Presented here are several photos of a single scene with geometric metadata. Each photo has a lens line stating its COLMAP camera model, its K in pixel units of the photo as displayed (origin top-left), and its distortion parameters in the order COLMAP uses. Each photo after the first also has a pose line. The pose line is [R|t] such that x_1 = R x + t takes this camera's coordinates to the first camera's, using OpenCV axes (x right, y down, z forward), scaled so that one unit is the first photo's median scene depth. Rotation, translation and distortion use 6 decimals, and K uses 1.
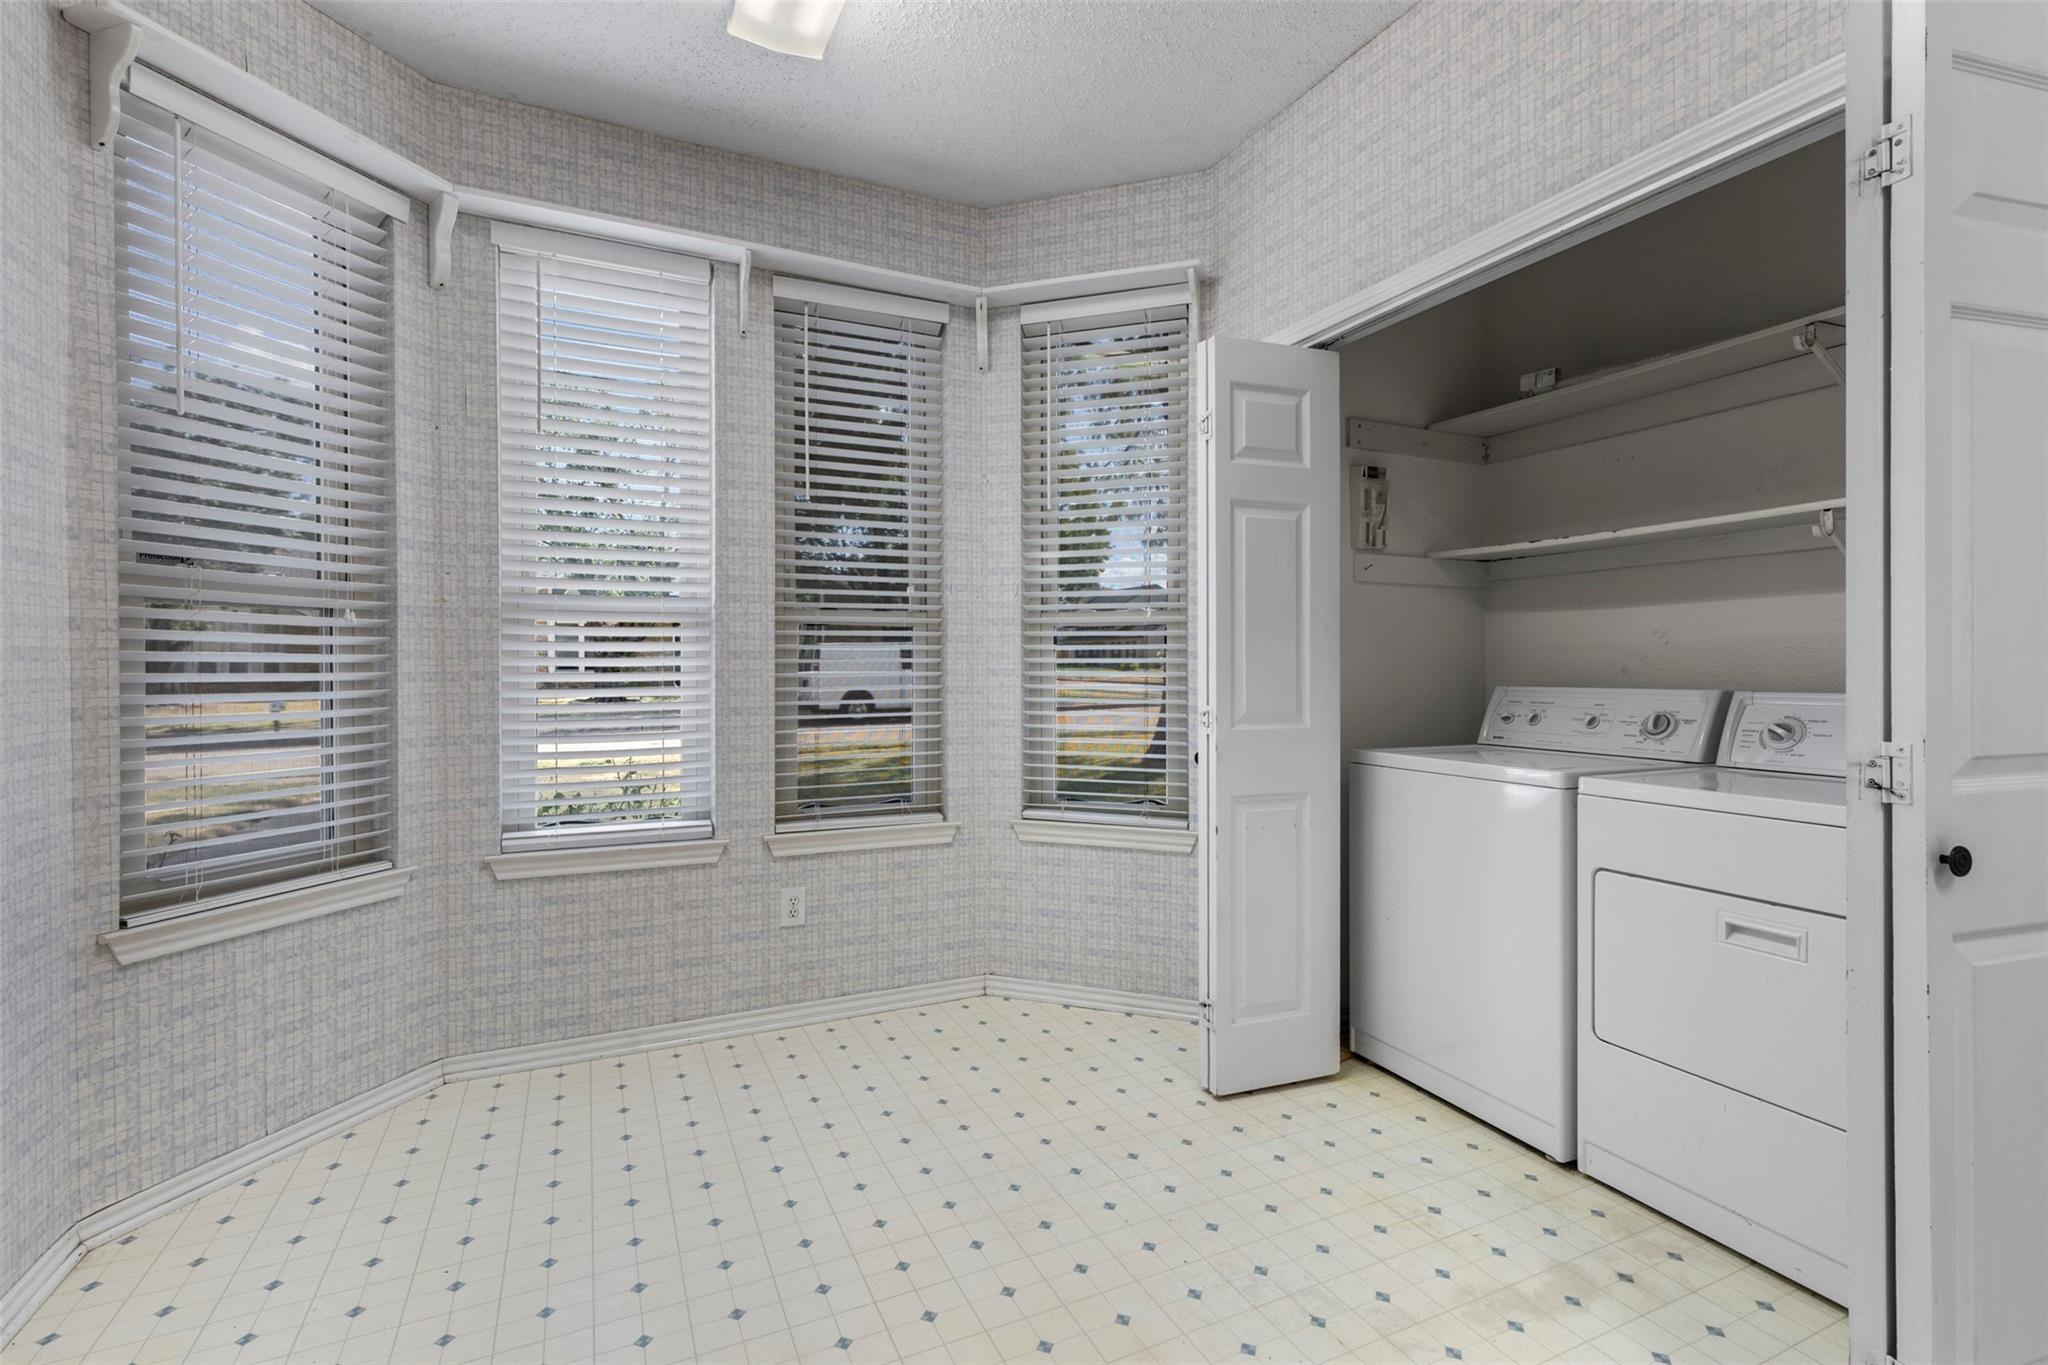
lens RADIAL K [[935.1, 0, 1027.2], [0, 935.1, 662.8], [0, 0, 1]] dist [0.009787, -0.001494]
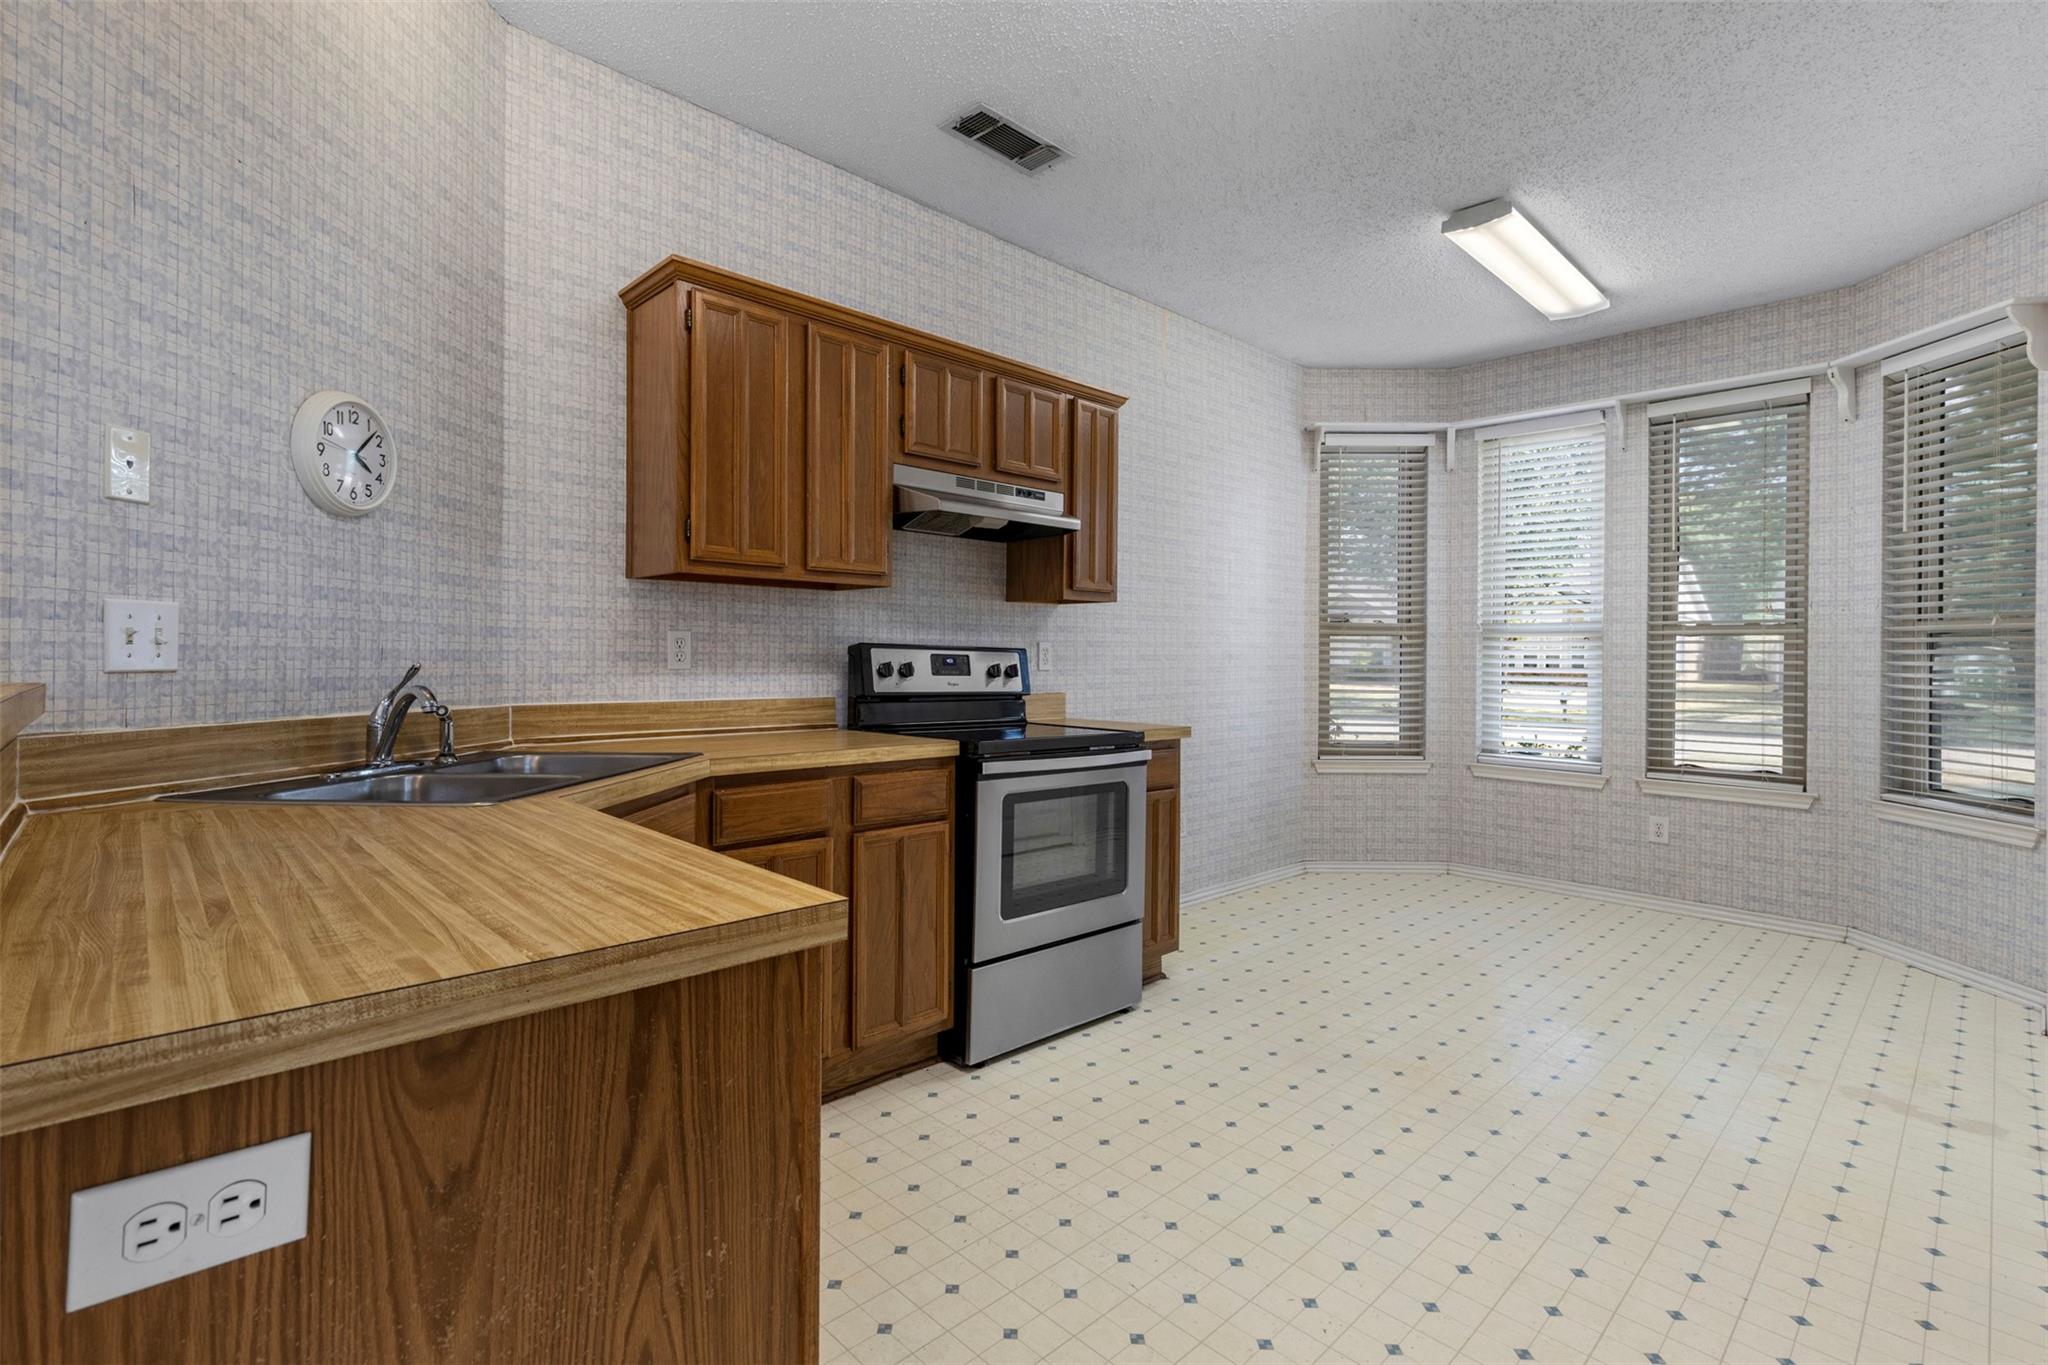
lens RADIAL K [[935.1, 0, 1022.3], [0, 935.1, 678.1], [0, 0, 1]] dist [0.009787, -0.001494]
pose [[0.332525, 0.027595, -0.942691, 0.803789], [-0.008375, 0.999619, 0.026307, -0.006856], [0.943057, -0.000853, 0.332629, -0.431261]]
